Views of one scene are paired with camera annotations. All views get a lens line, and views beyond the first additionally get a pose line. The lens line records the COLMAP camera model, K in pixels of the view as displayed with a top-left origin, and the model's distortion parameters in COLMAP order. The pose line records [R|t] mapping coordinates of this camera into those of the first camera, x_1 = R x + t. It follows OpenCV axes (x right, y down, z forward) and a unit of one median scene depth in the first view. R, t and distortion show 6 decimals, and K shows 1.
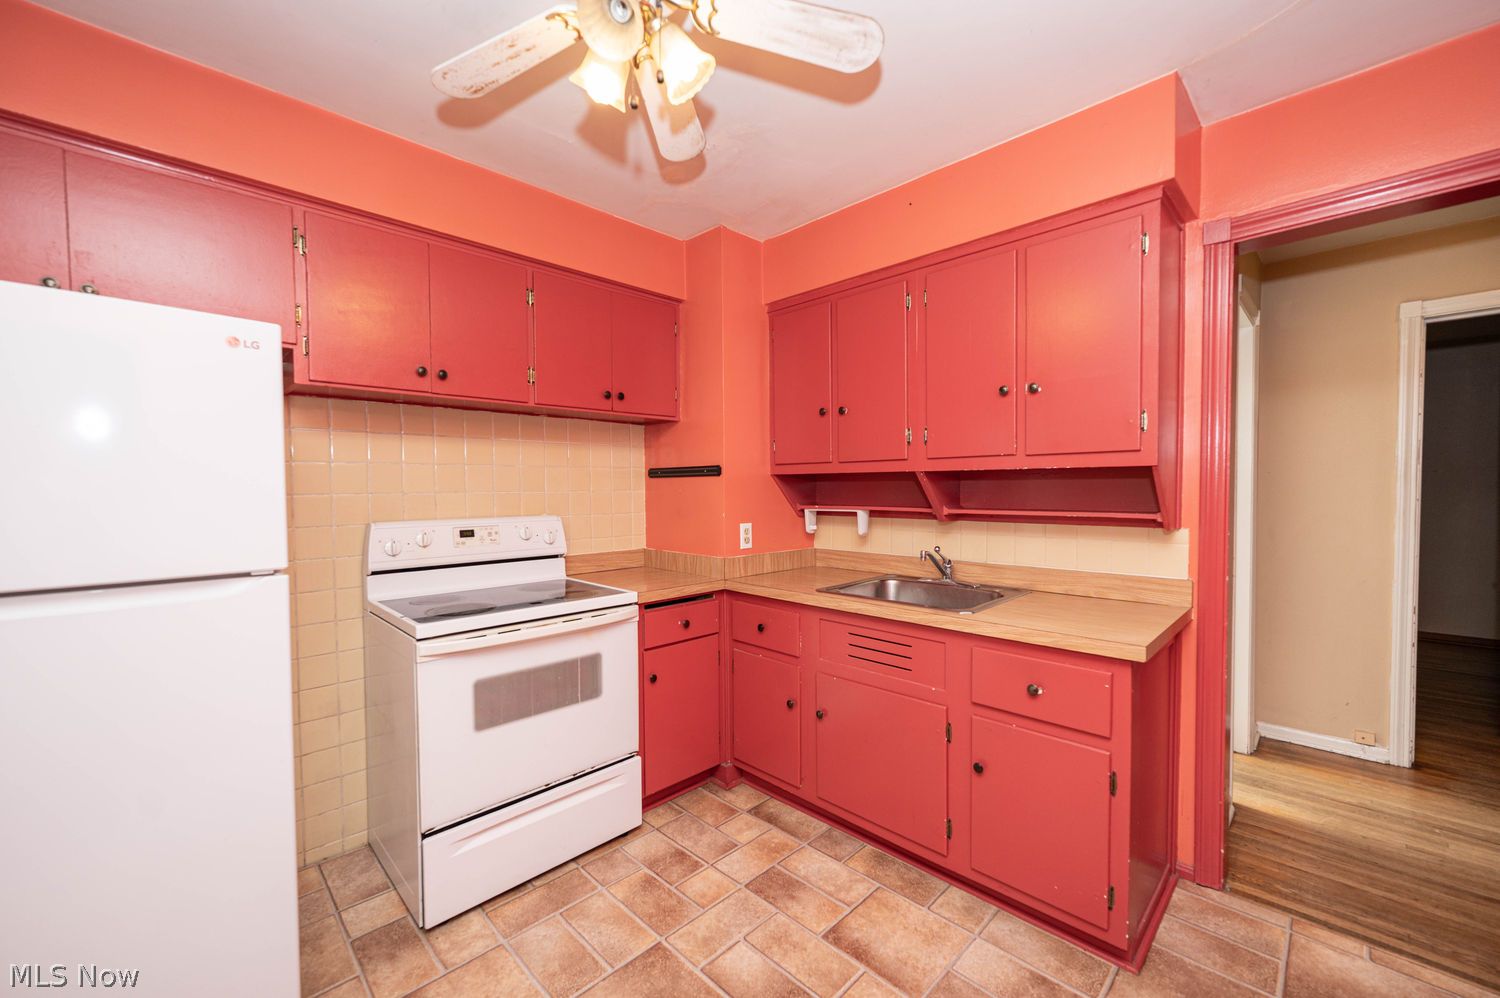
lens RADIAL K [[597.6, 0, 750.4], [0, 597.6, 501.7], [0, 0, 1]] dist [-0.001742, 0.000095]
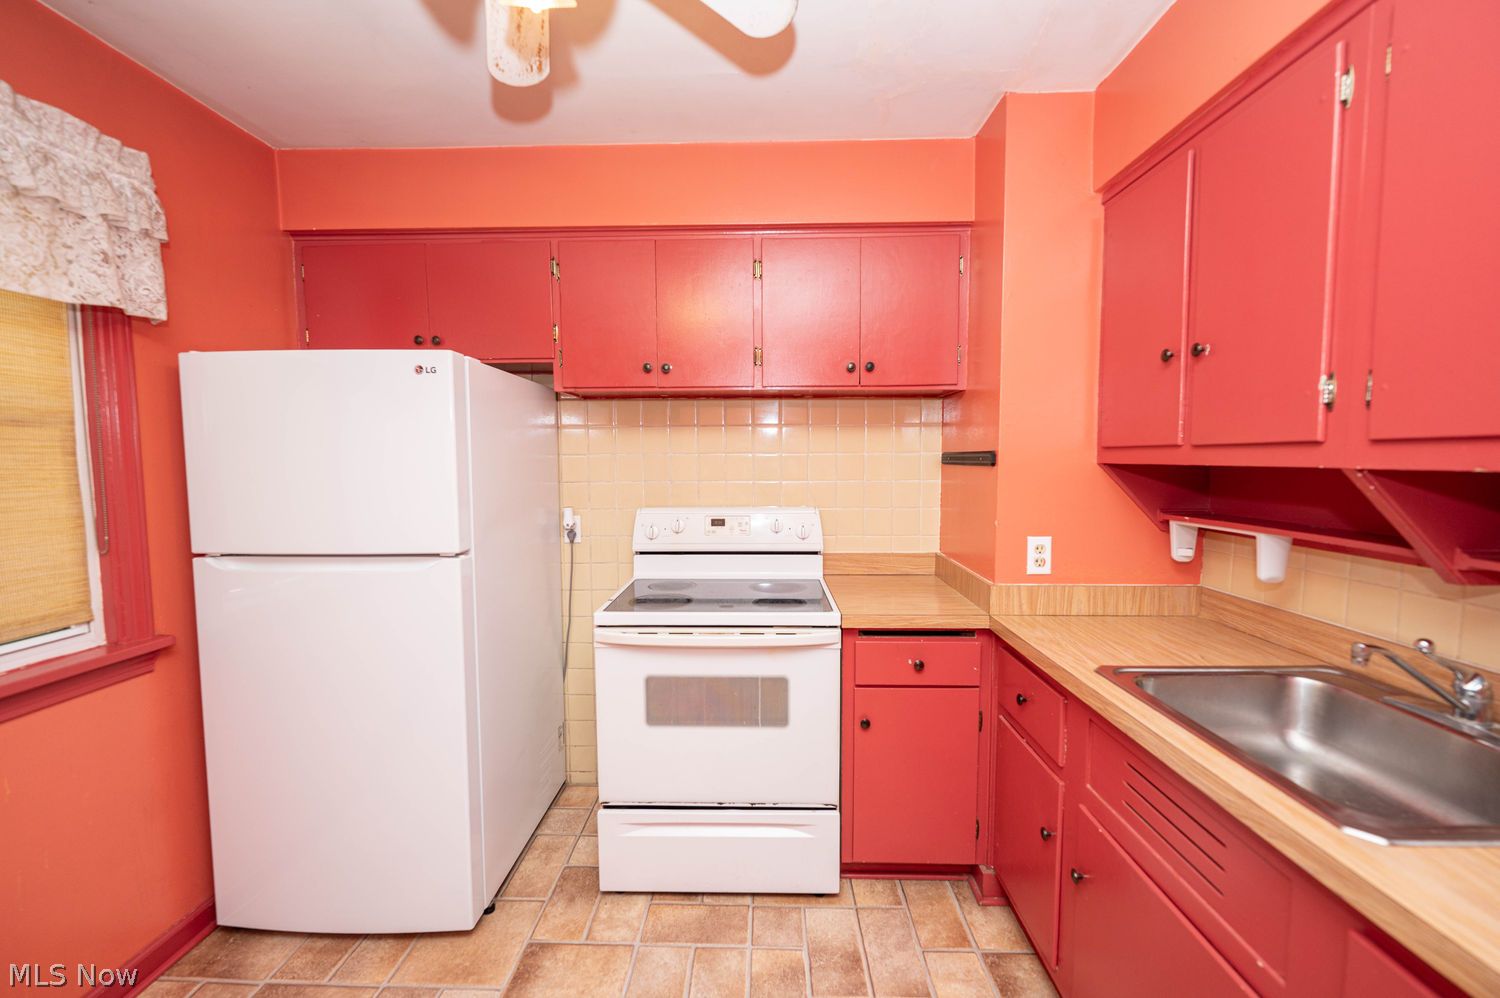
lens RADIAL K [[595.4, 0, 743.8], [0, 595.4, 499.8], [0, 0, 1]] dist [-0.000387, 0.000315]
pose [[0.686631, 0.053905, -0.725005, 0.293948], [-0.017268, 0.998175, 0.057861, -0.045448], [0.726801, -0.027210, 0.686309, 0.358773]]
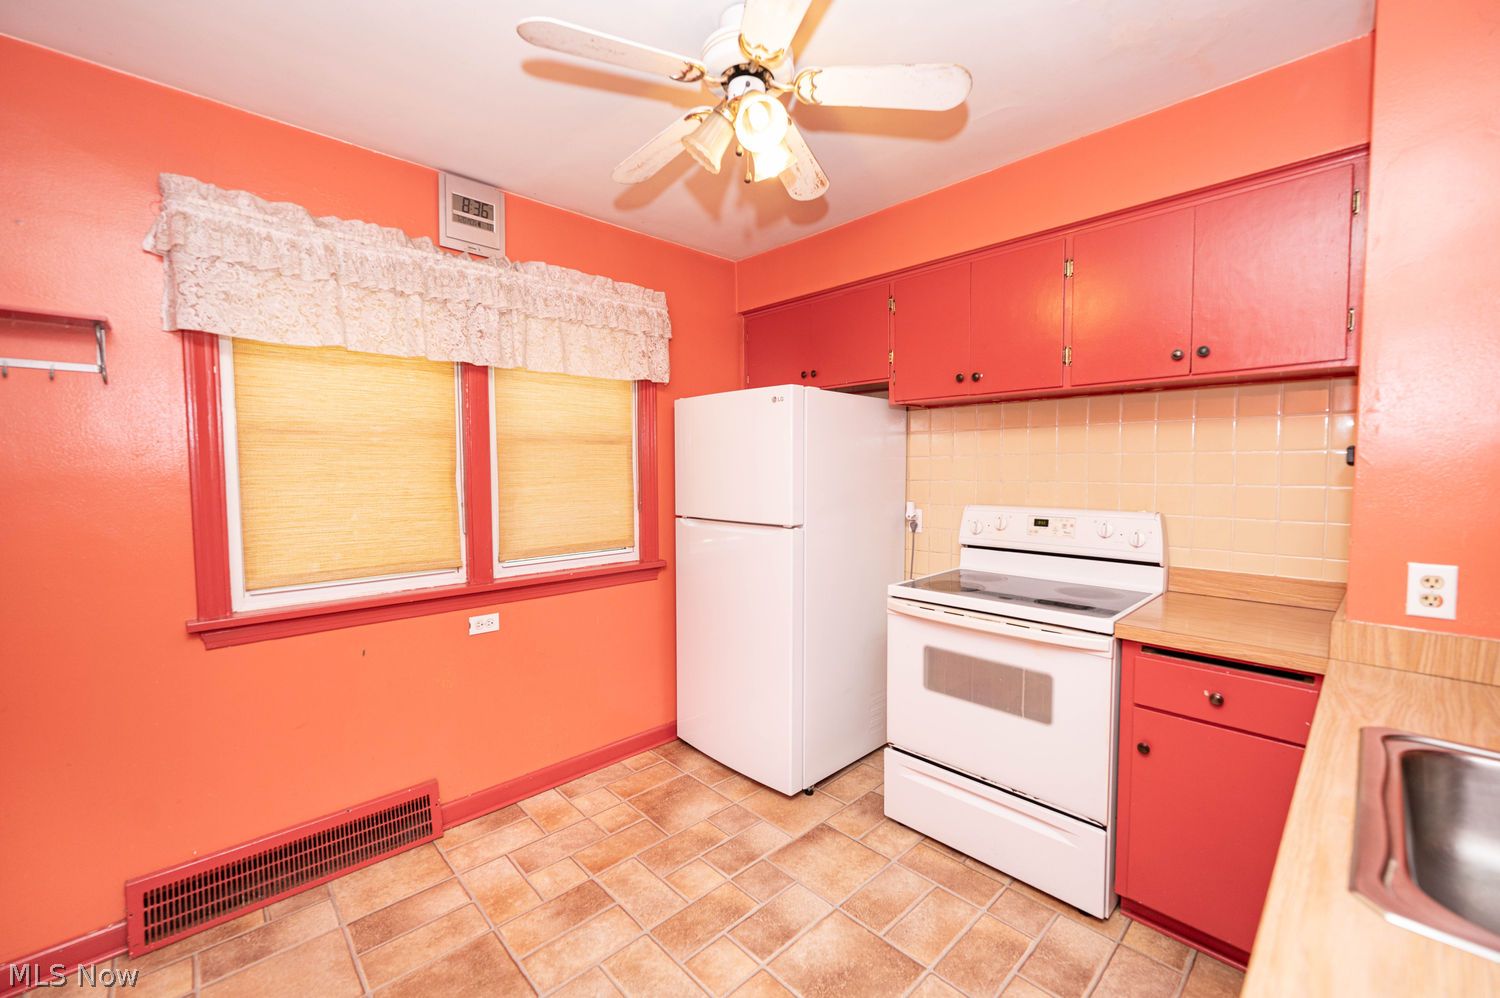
lens RADIAL K [[603.4, 0, 751.2], [0, 603.4, 497.9], [0, 0, 1]] dist [0.001989, 0.000399]
pose [[-0.020818, 0.060498, -0.997951, 0.576860], [-0.018407, 0.997975, 0.060884, -0.043551], [0.999614, 0.019637, -0.019662, 0.552063]]
